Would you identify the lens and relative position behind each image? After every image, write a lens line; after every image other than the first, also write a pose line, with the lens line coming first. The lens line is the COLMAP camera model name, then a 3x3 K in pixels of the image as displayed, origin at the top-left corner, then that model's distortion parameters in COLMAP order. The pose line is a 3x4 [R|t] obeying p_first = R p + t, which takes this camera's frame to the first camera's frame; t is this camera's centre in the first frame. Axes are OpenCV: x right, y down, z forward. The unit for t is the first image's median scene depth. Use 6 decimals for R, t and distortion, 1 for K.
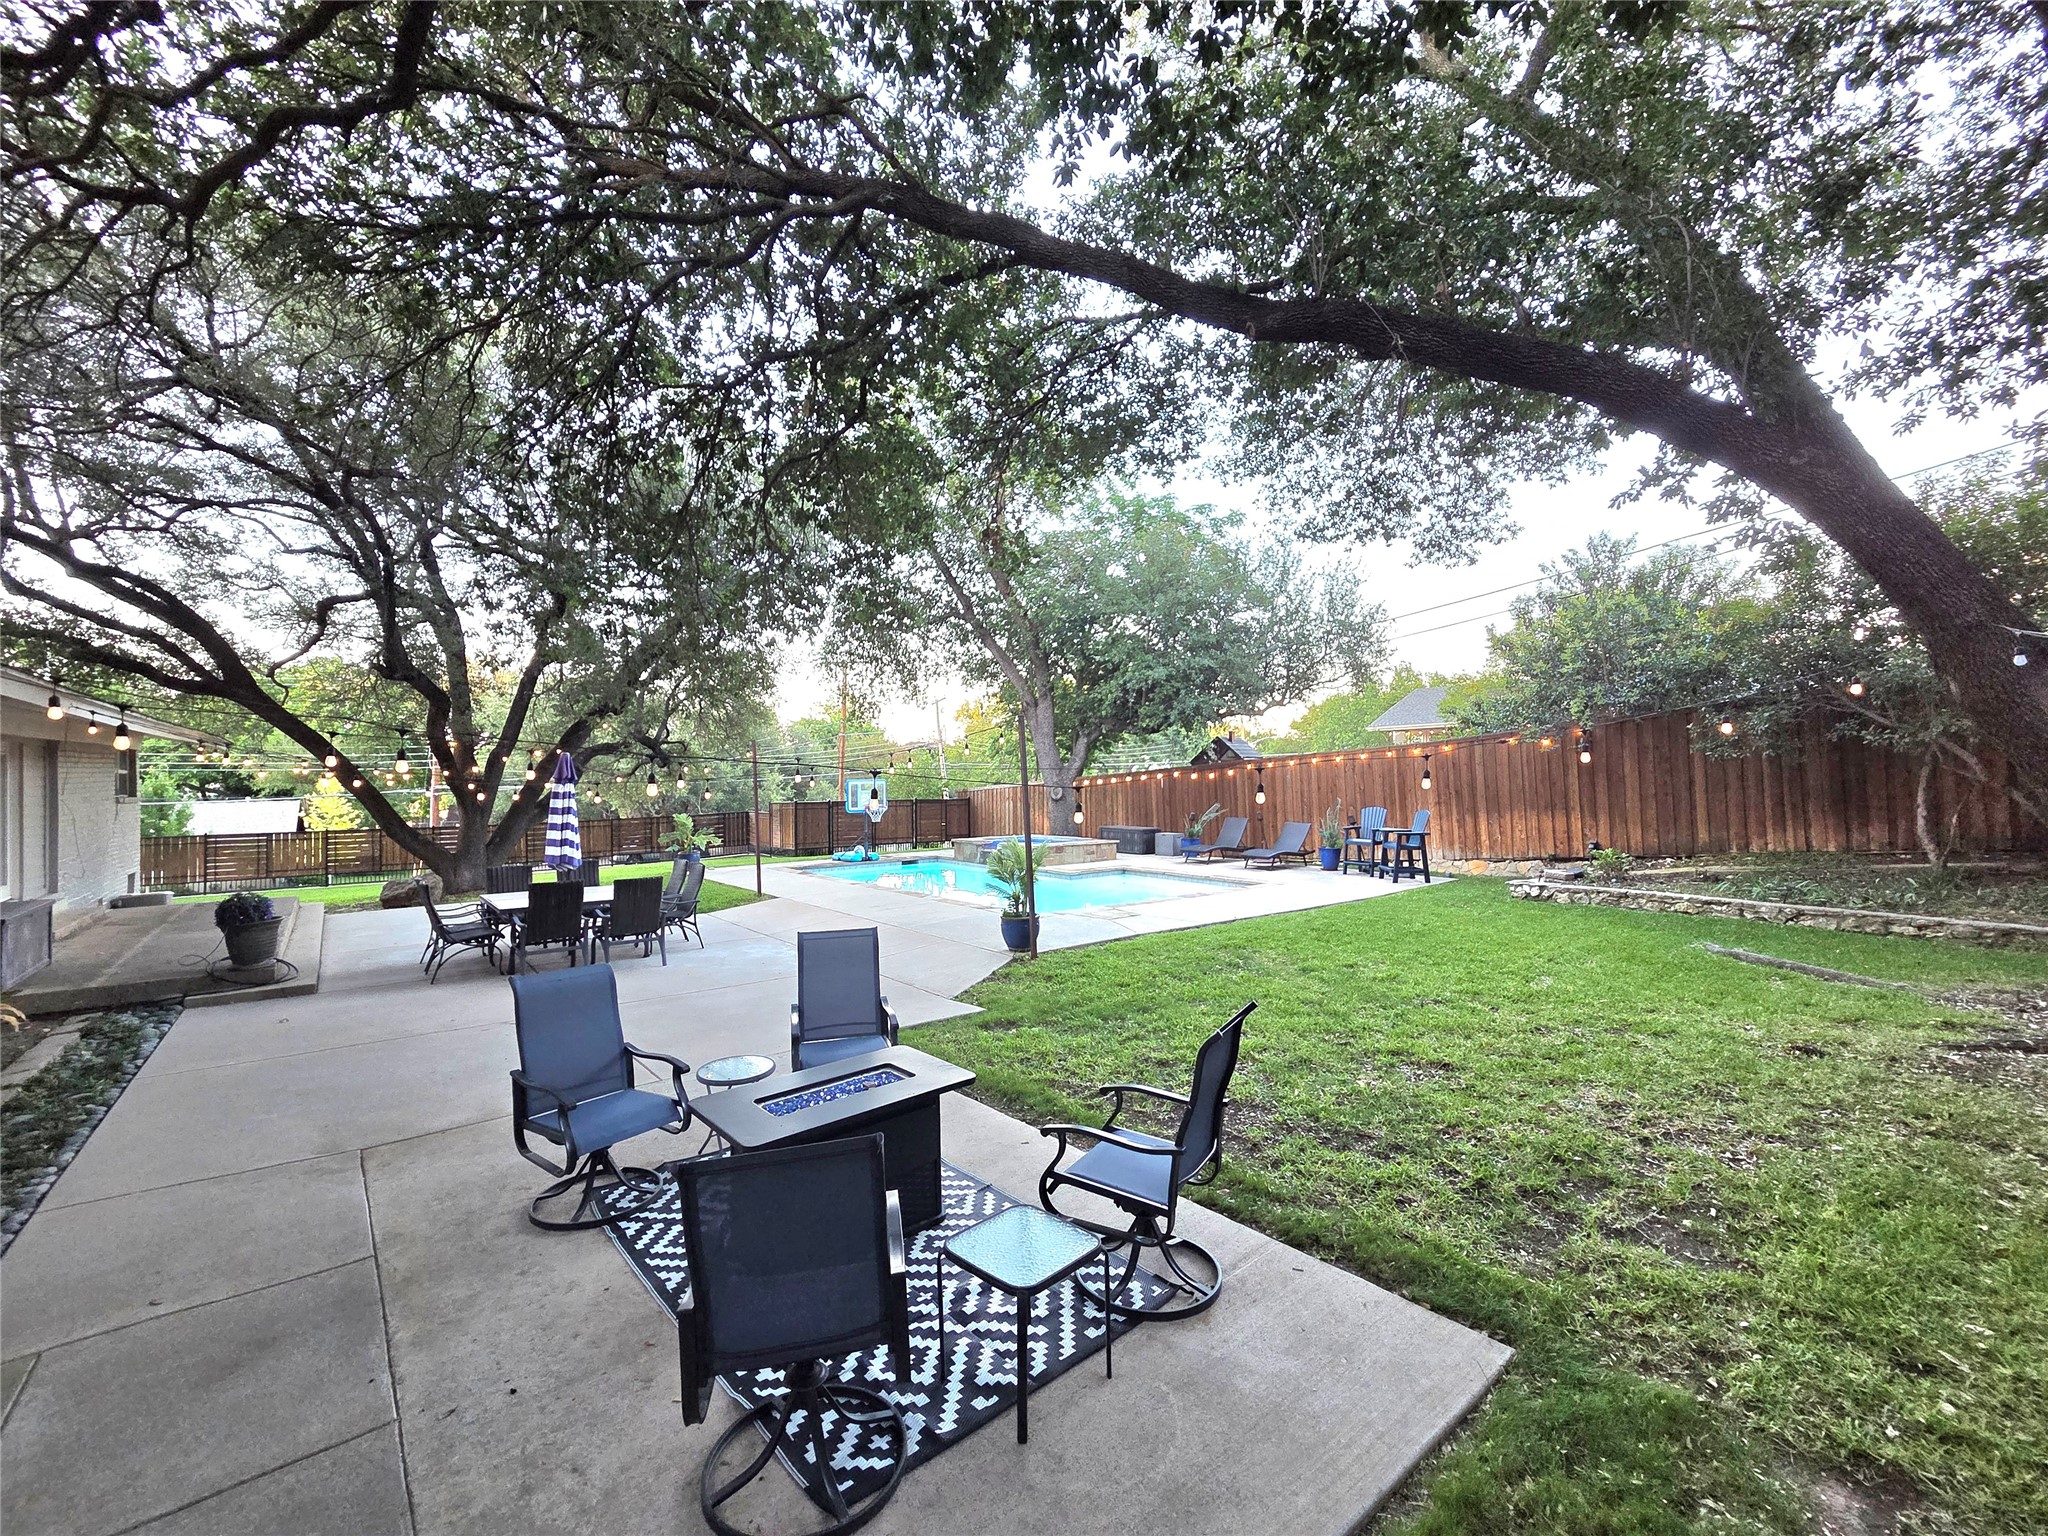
lens RADIAL K [[836.7, 0, 1024.0], [0, 836.7, 768.0], [0, 0, 1]] dist [0.001448, -0.000269]
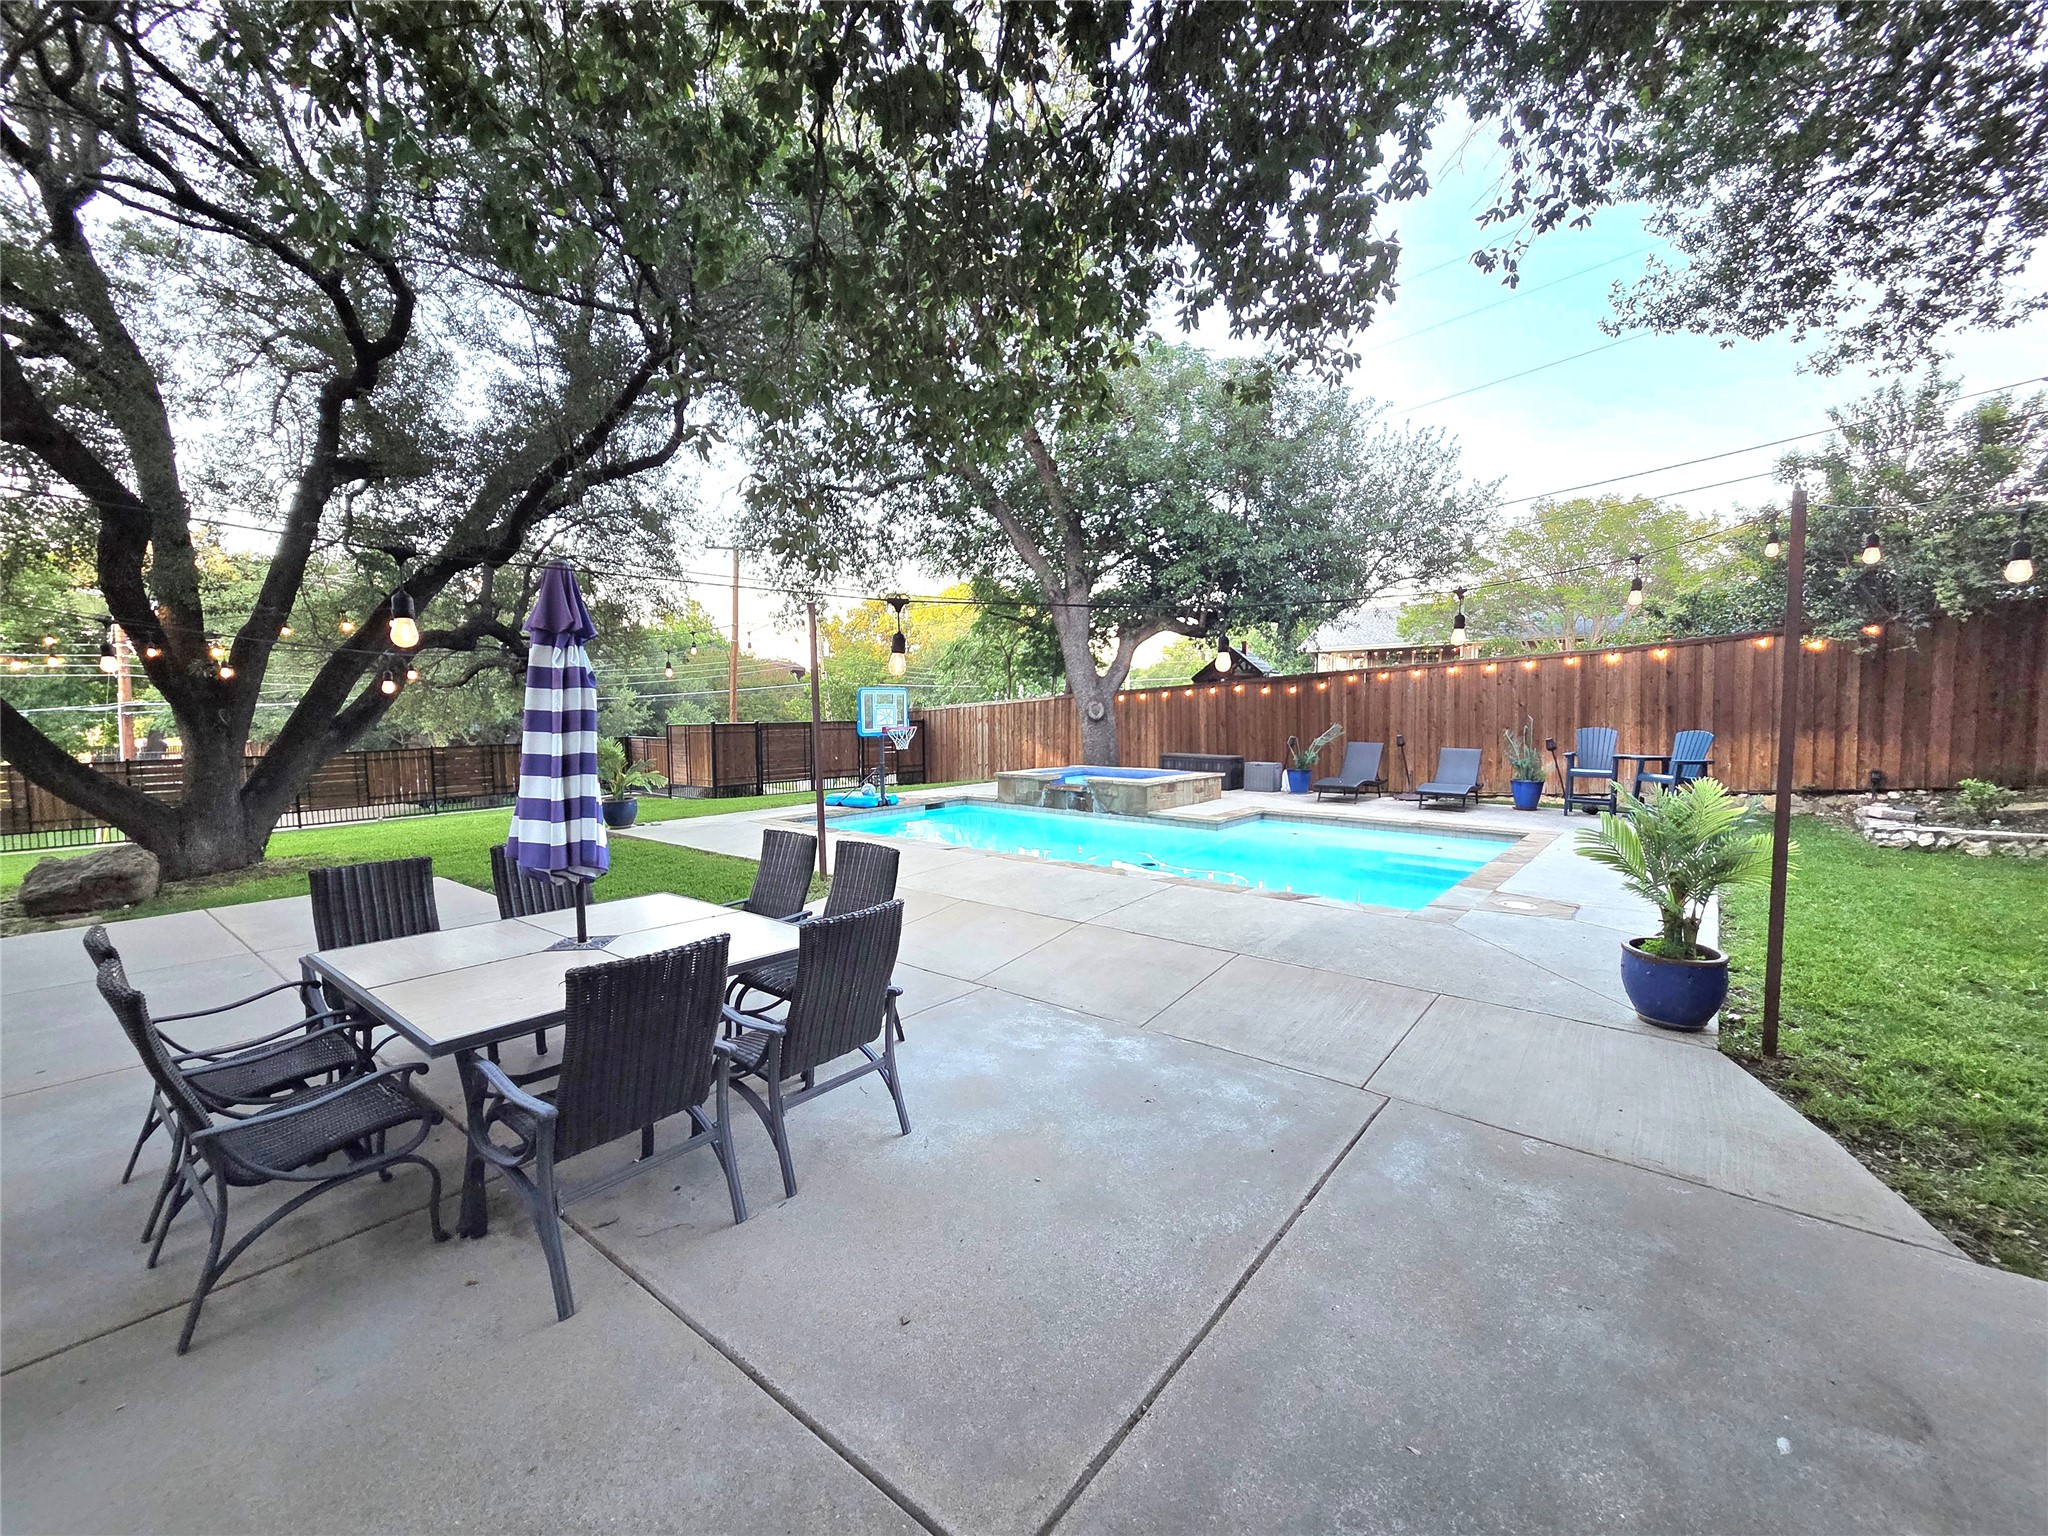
lens RADIAL K [[841.2, 0, 1024.0], [0, 841.2, 768.0], [0, 0, 1]] dist [-0.000117, -0.000133]
pose [[0.978933, -0.008810, 0.203991, -0.219700], [-0.008755, 0.996339, 0.085045, 0.019970], [-0.203993, -0.085040, 0.975272, 0.308639]]
